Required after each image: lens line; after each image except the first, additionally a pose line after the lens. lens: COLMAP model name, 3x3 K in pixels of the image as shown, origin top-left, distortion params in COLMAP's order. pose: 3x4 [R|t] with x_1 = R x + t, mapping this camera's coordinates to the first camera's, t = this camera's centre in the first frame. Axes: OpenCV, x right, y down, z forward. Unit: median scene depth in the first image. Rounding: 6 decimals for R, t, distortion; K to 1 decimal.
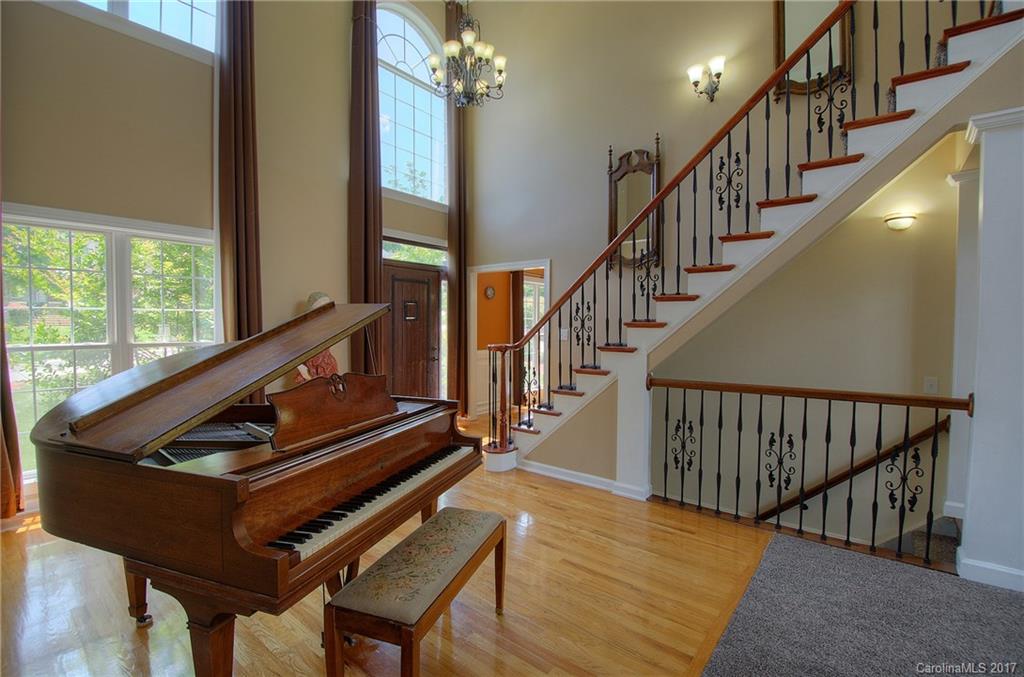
lens RADIAL K [[458.3, 0, 502.6], [0, 458.3, 344.3], [0, 0, 1]] dist [-0.008013, -0.009718]
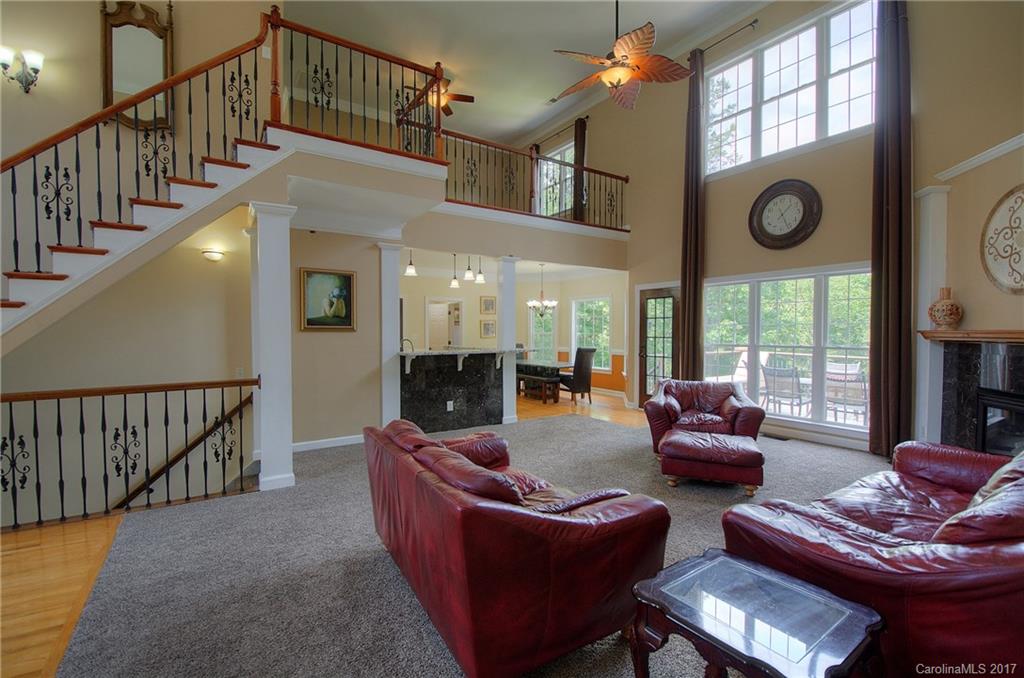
lens RADIAL K [[458.3, 0, 516.9], [0, 458.3, 339.1], [0, 0, 1]] dist [-0.008013, -0.009718]
pose [[0.284604, -0.021038, 0.958414, -0.191929], [0.053822, 0.998533, 0.005936, 0.021158], [-0.957133, 0.049894, 0.285319, -0.274478]]
